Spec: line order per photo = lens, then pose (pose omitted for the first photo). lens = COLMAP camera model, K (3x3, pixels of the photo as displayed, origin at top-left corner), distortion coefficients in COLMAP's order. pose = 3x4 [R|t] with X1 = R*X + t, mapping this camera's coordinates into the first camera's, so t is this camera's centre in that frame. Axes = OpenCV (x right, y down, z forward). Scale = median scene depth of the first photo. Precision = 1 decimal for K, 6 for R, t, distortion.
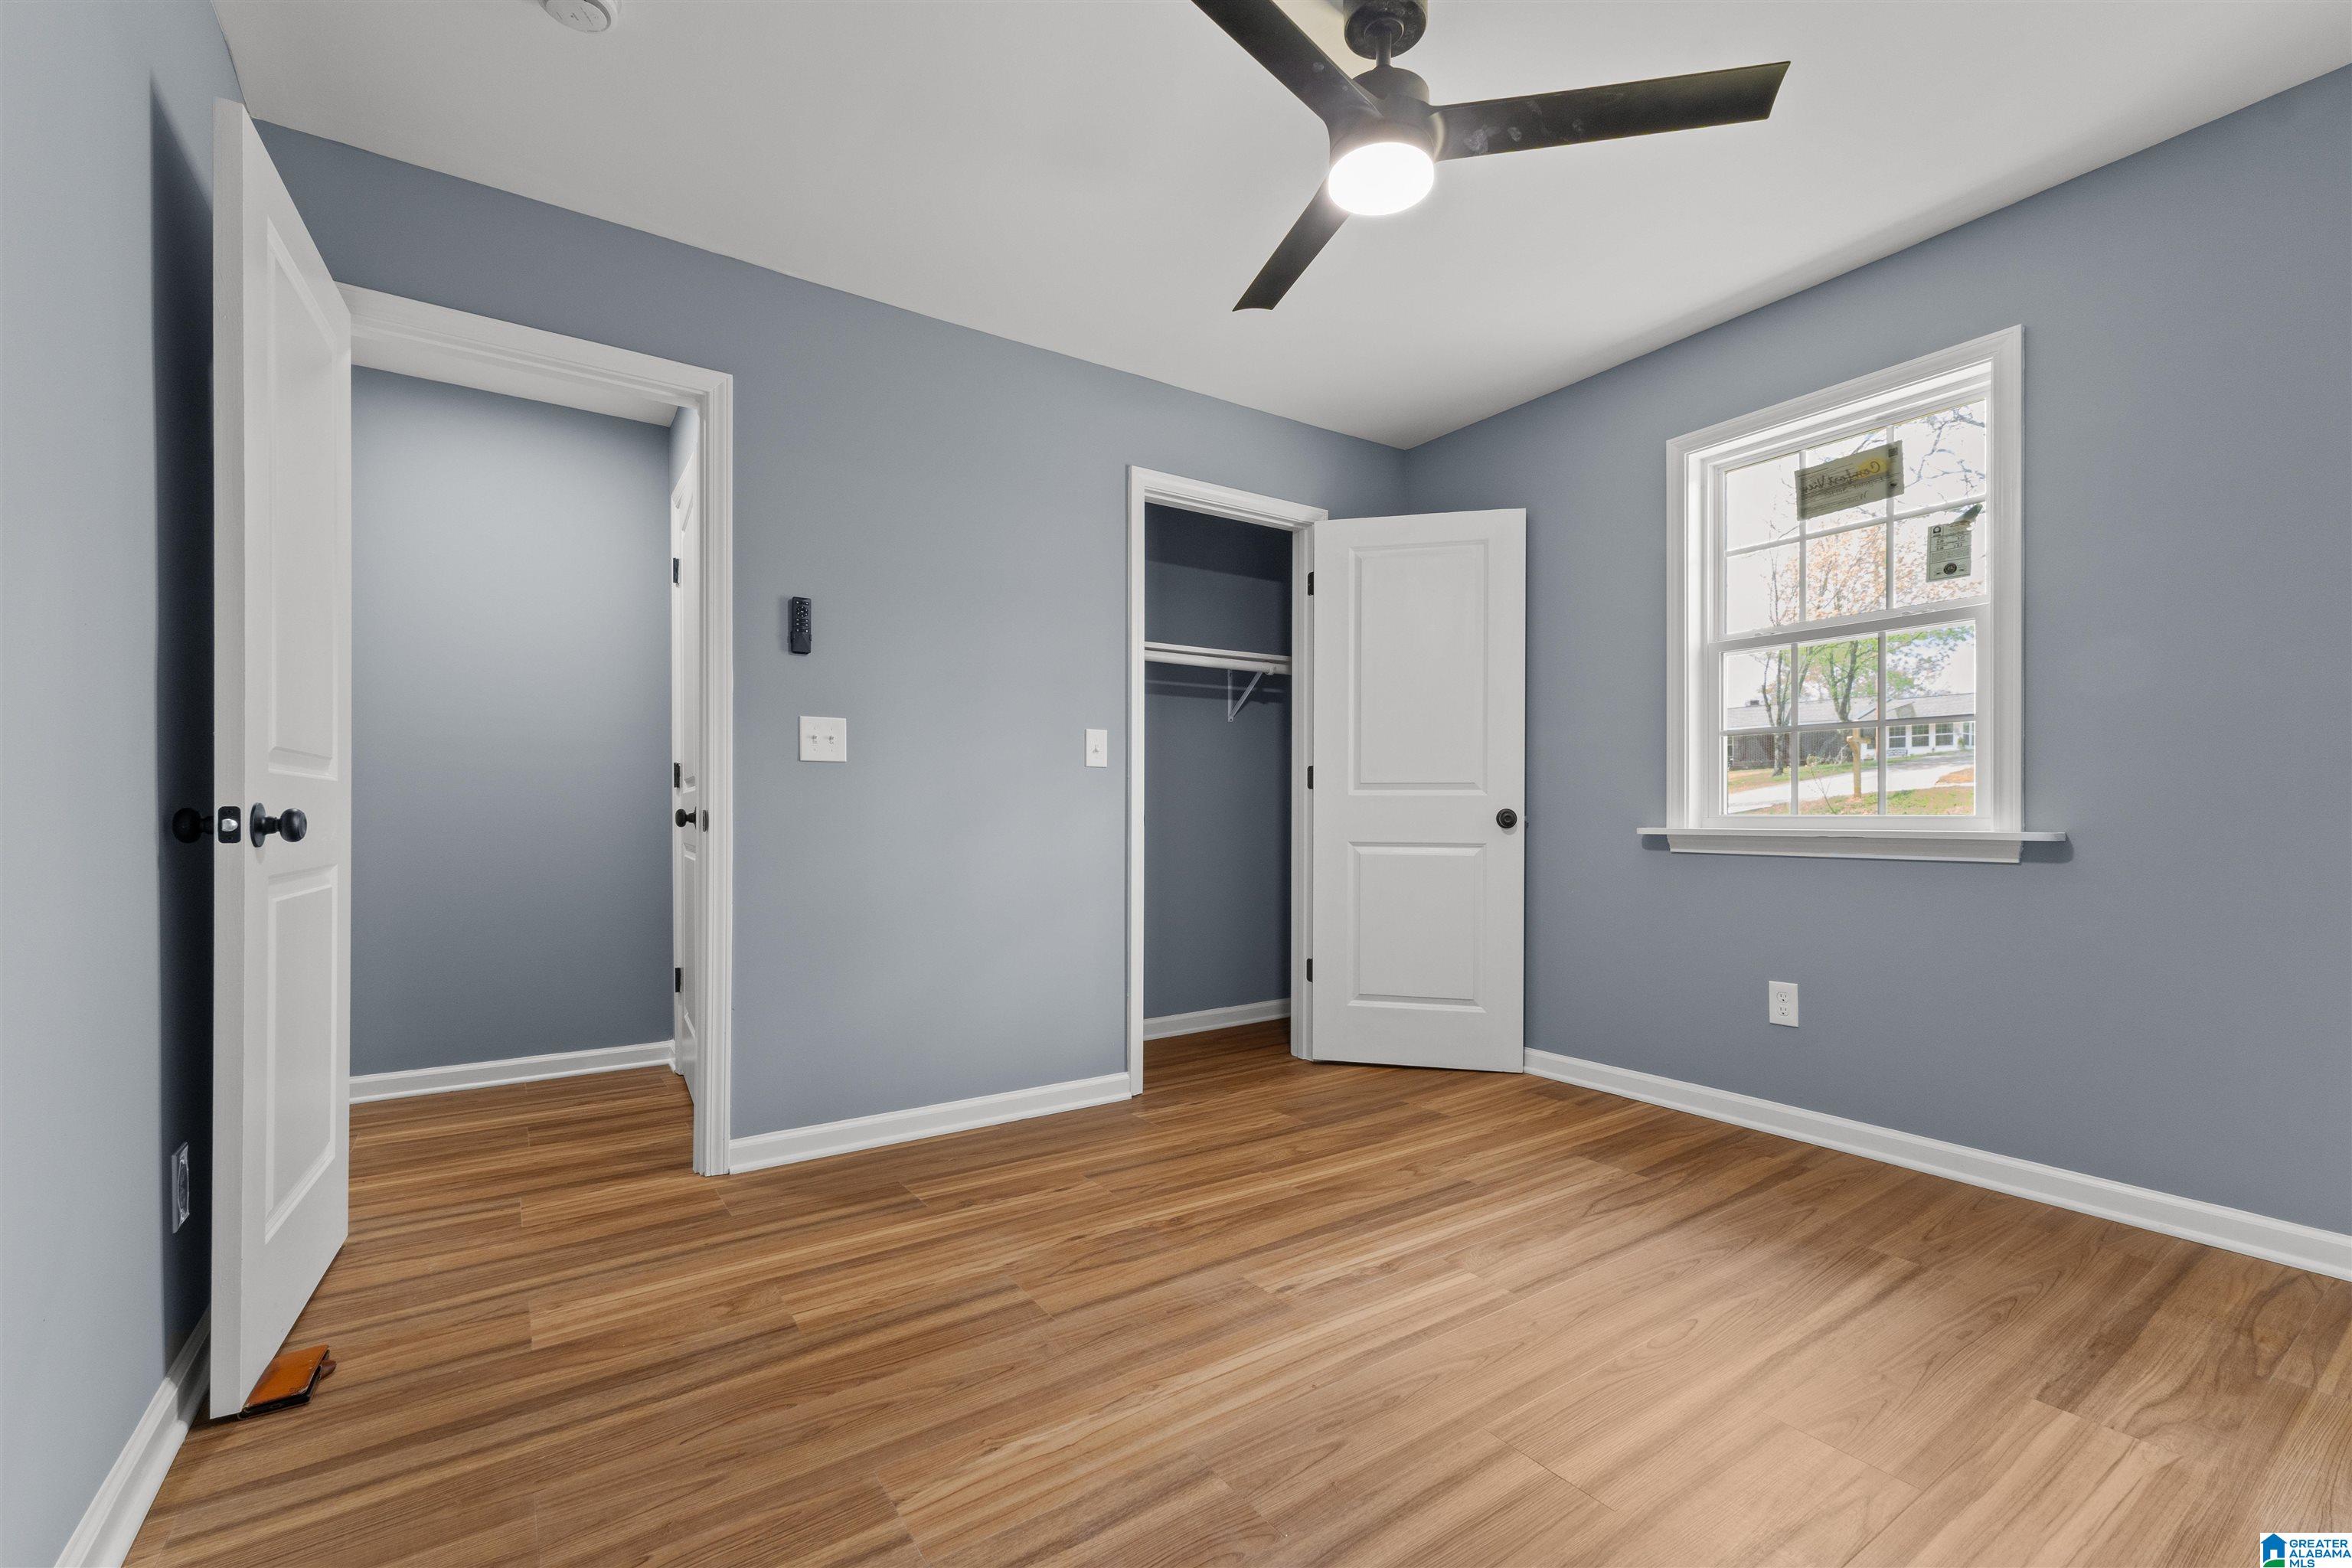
lens RADIAL K [[999.8, 0, 1191.1], [0, 999.8, 814.8], [0, 0, 1]] dist [0.011652, 0.000296]
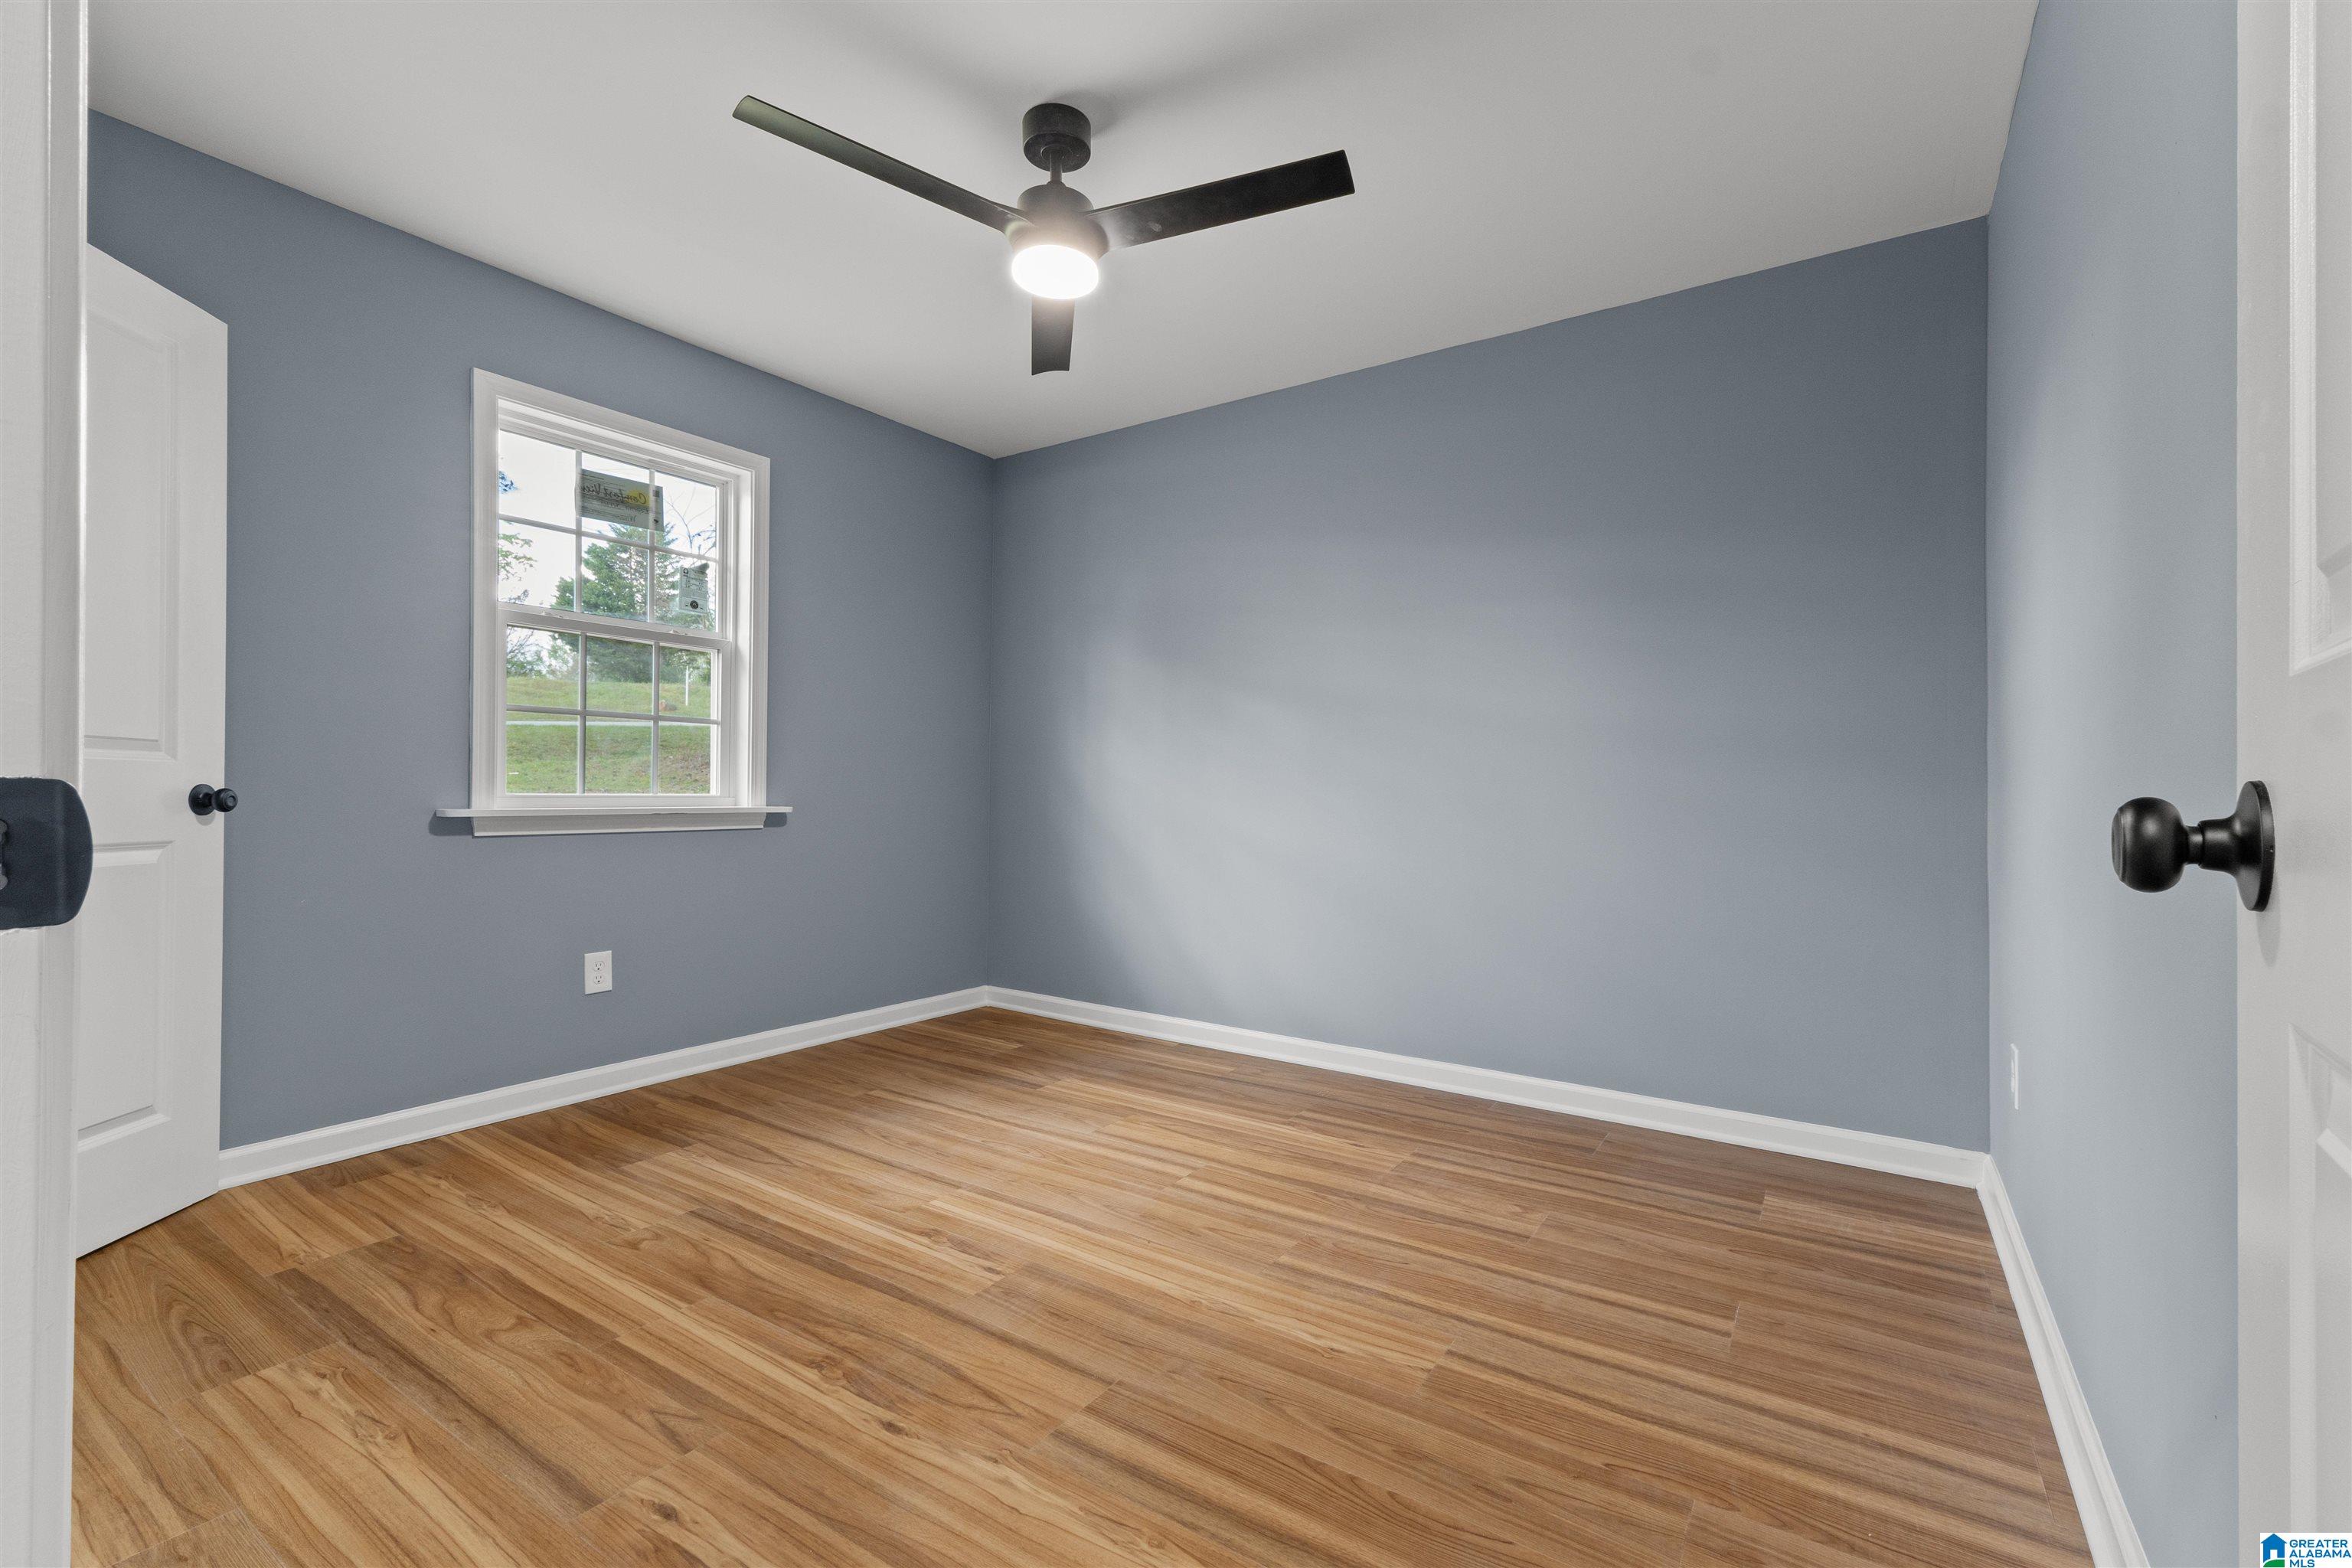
lens RADIAL K [[992.8, 0, 1181.2], [0, 992.8, 791.5], [0, 0, 1]] dist [0.004820, 0.000135]
pose [[-0.362154, 0.001269, 0.932117, -0.780578], [-0.004821, 0.999983, -0.003234, -0.003473], [-0.932106, -0.005665, -0.362142, 1.028992]]
